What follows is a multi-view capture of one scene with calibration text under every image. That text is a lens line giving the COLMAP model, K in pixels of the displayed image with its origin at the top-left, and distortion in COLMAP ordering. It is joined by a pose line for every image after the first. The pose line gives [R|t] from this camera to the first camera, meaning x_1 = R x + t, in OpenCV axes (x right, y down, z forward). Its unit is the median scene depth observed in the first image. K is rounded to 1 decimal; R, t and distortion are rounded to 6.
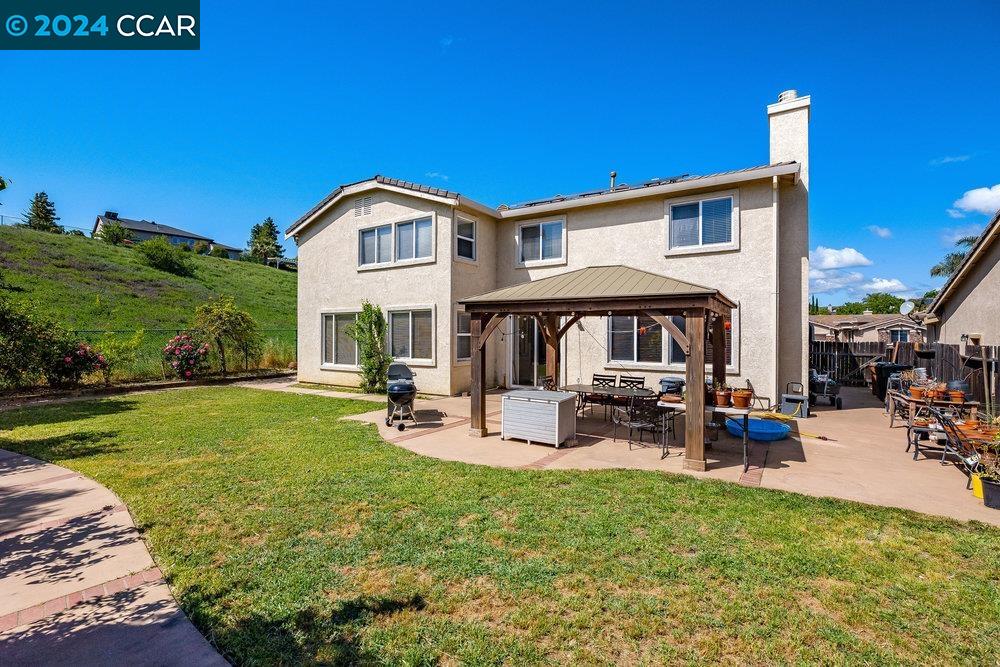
lens RADIAL K [[447.5, 0, 498.7], [0, 447.5, 337.5], [0, 0, 1]] dist [-0.032314, 0.012172]
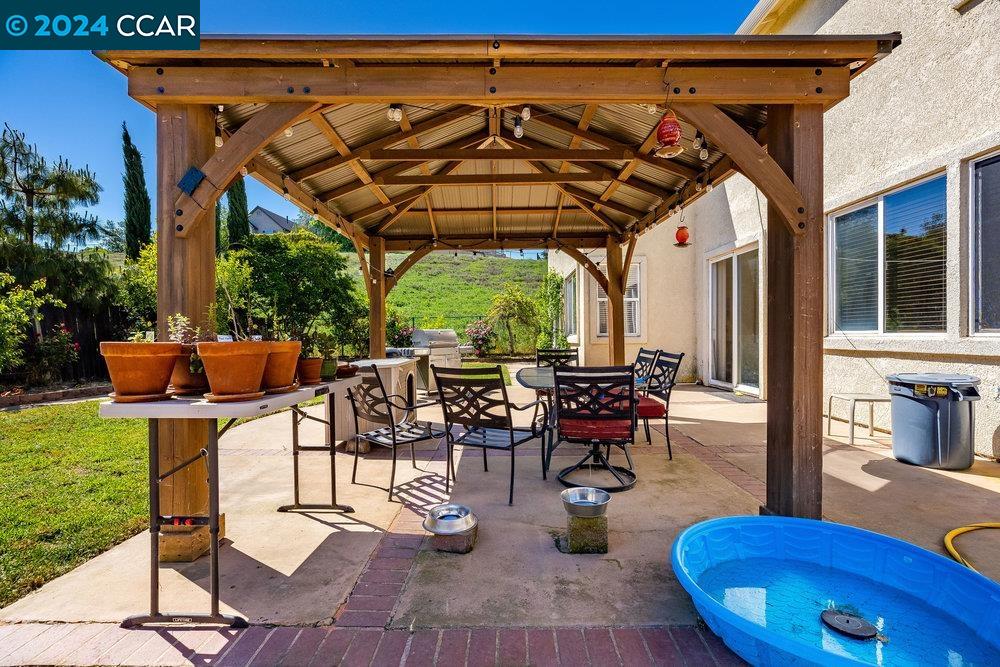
lens RADIAL K [[447.5, 0, 498.7], [0, 447.5, 337.5], [0, 0, 1]] dist [-0.032314, 0.012172]
pose [[0.539800, -0.002152, -0.841791, 0.412631], [-0.001106, 0.999994, -0.003266, 0.055237], [0.841793, 0.002694, 0.539794, 0.472500]]
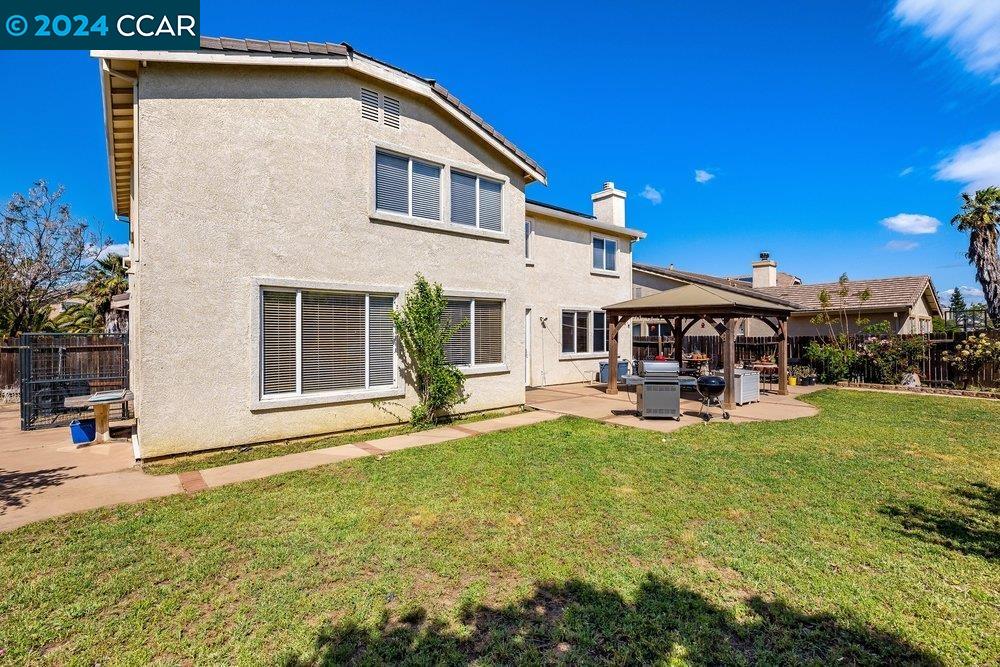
lens RADIAL K [[447.5, 0, 498.7], [0, 447.5, 337.5], [0, 0, 1]] dist [-0.032314, 0.012172]
pose [[0.303727, -0.015801, 0.952628, -0.886629], [0.007564, 0.999871, 0.014173, -0.007762], [-0.952729, 0.002901, 0.303807, 0.752526]]
